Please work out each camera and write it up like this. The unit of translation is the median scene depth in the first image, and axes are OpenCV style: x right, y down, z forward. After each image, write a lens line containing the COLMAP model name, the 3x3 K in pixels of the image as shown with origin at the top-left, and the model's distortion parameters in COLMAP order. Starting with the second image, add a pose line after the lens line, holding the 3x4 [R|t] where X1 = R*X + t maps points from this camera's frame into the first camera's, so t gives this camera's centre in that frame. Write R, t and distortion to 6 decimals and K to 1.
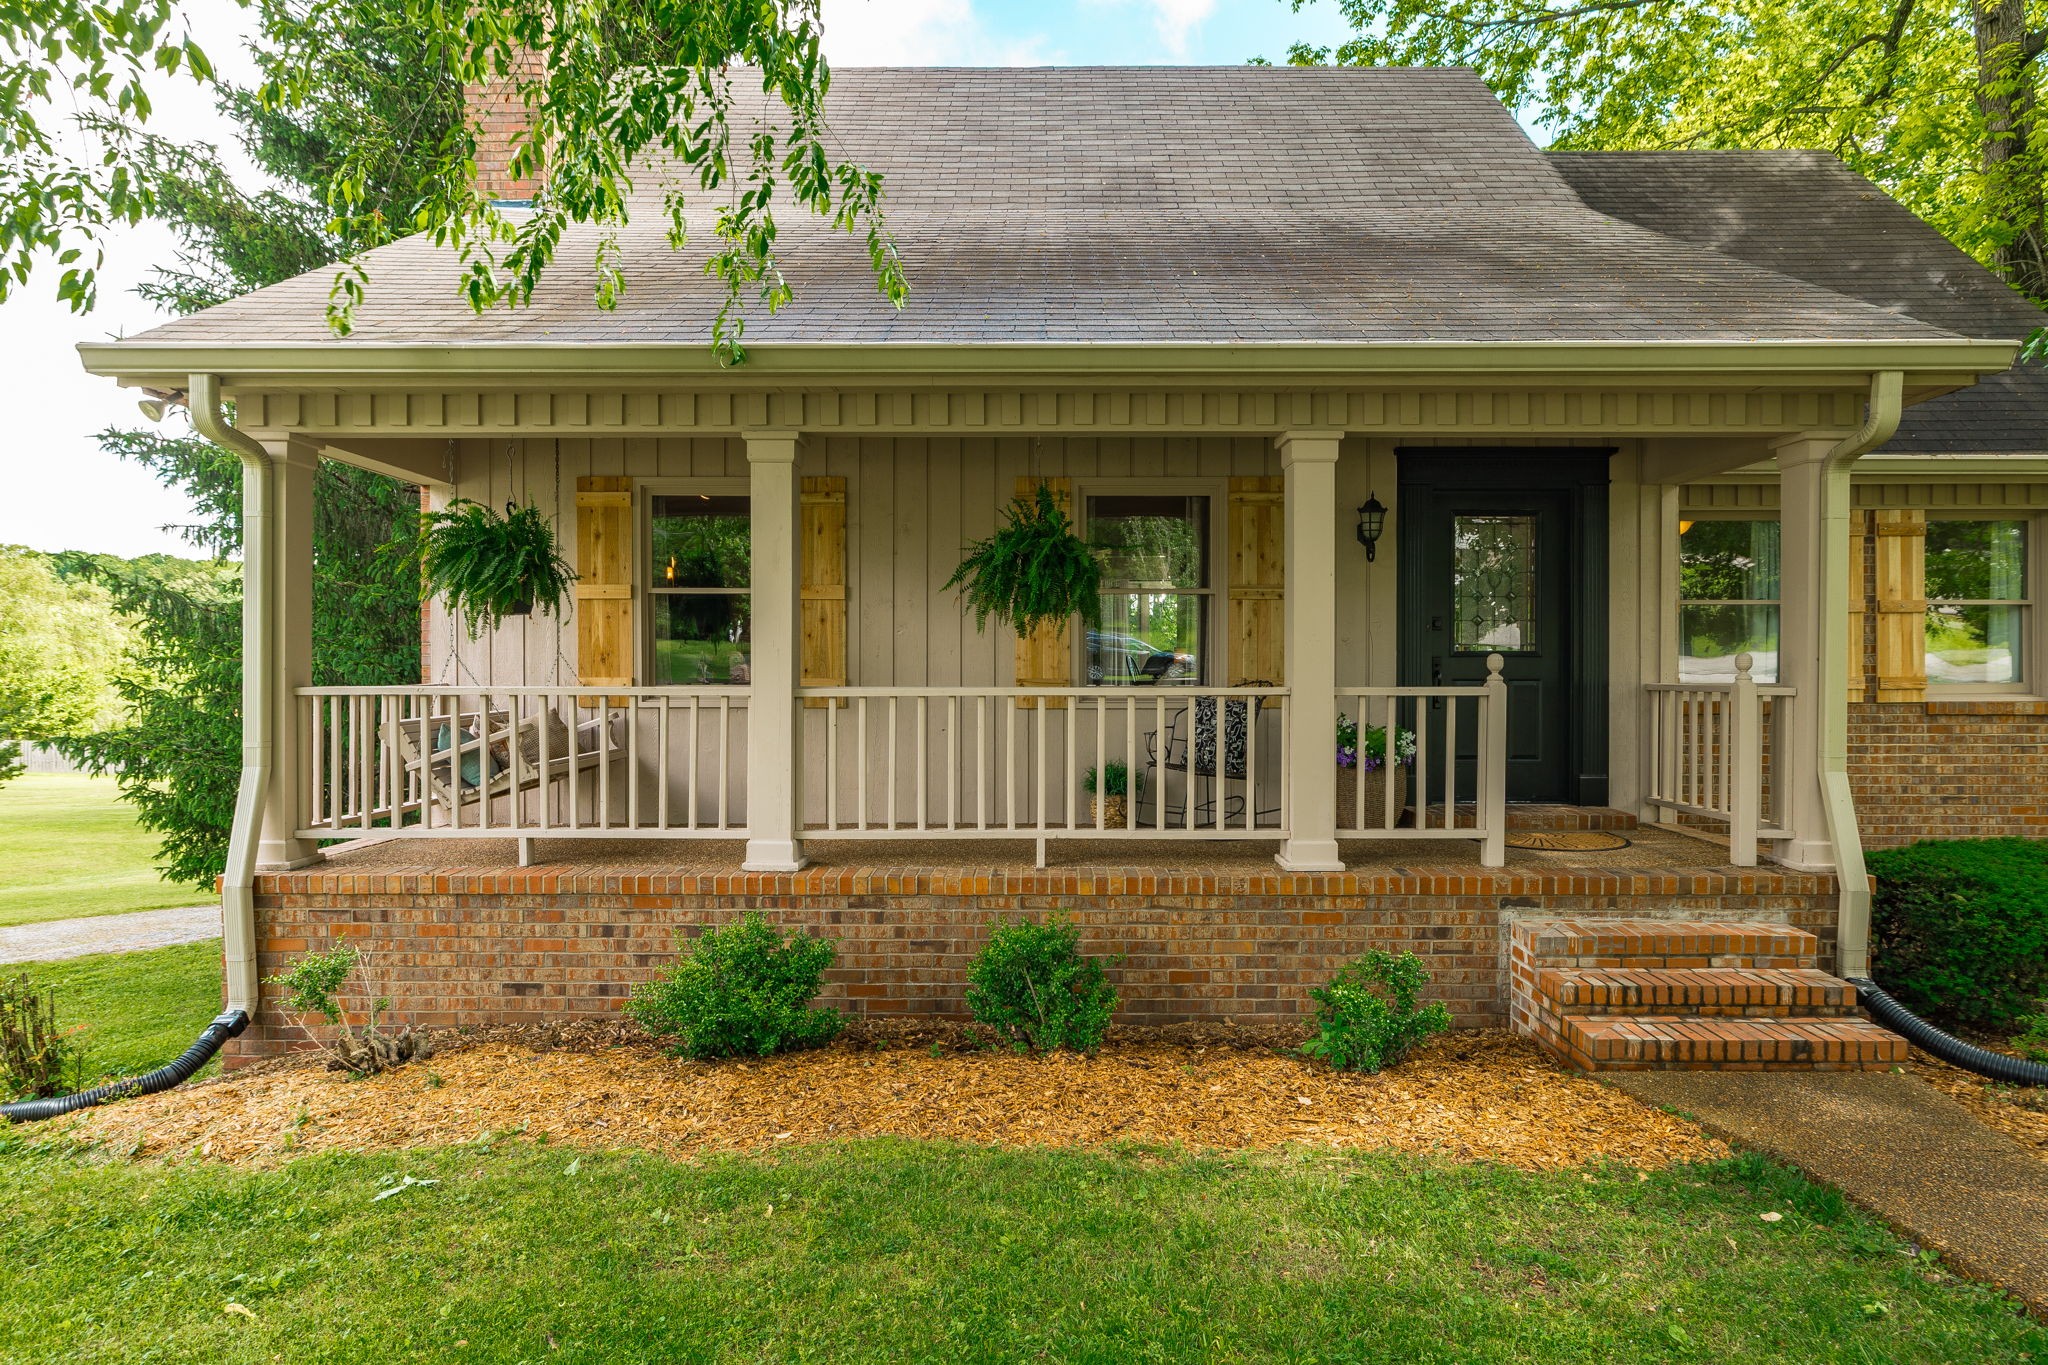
lens RADIAL K [[1090.4, 0, 1024.0], [0, 1090.4, 682.5], [0, 0, 1]] dist [-0.002388, 0.000909]
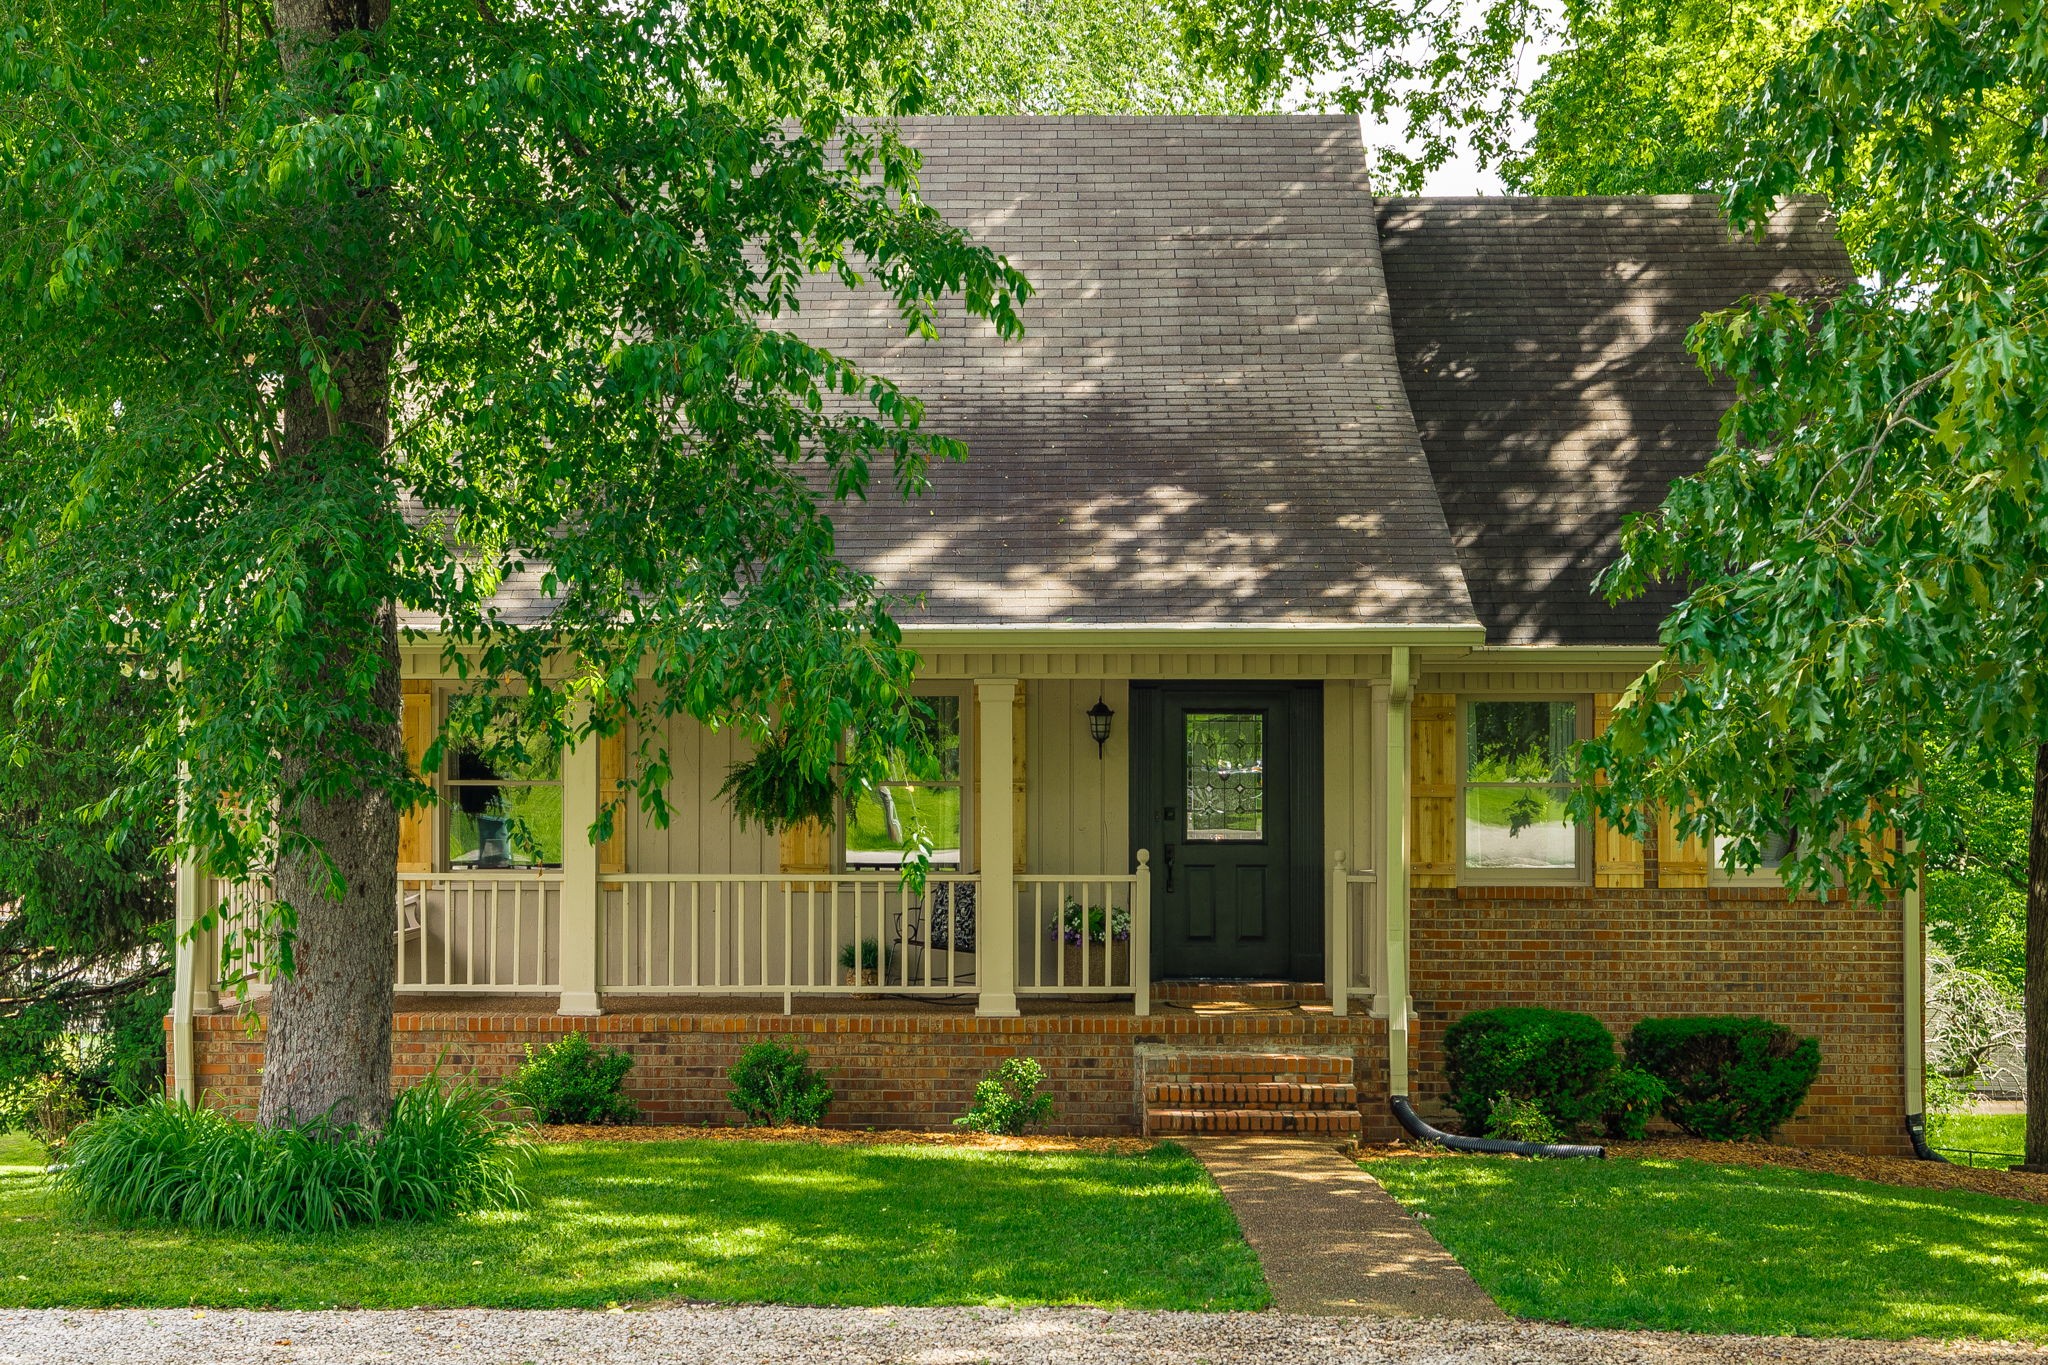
lens RADIAL K [[3297.4, 0, 1024.0], [0, 3297.4, 682.5], [0, 0, 1]] dist [0.070194, 0.020551]
pose [[0.999835, 0.003026, 0.017913, 0.221972], [-0.002302, 0.999186, -0.040272, -0.066148], [-0.018021, 0.040224, 0.999028, -2.894857]]
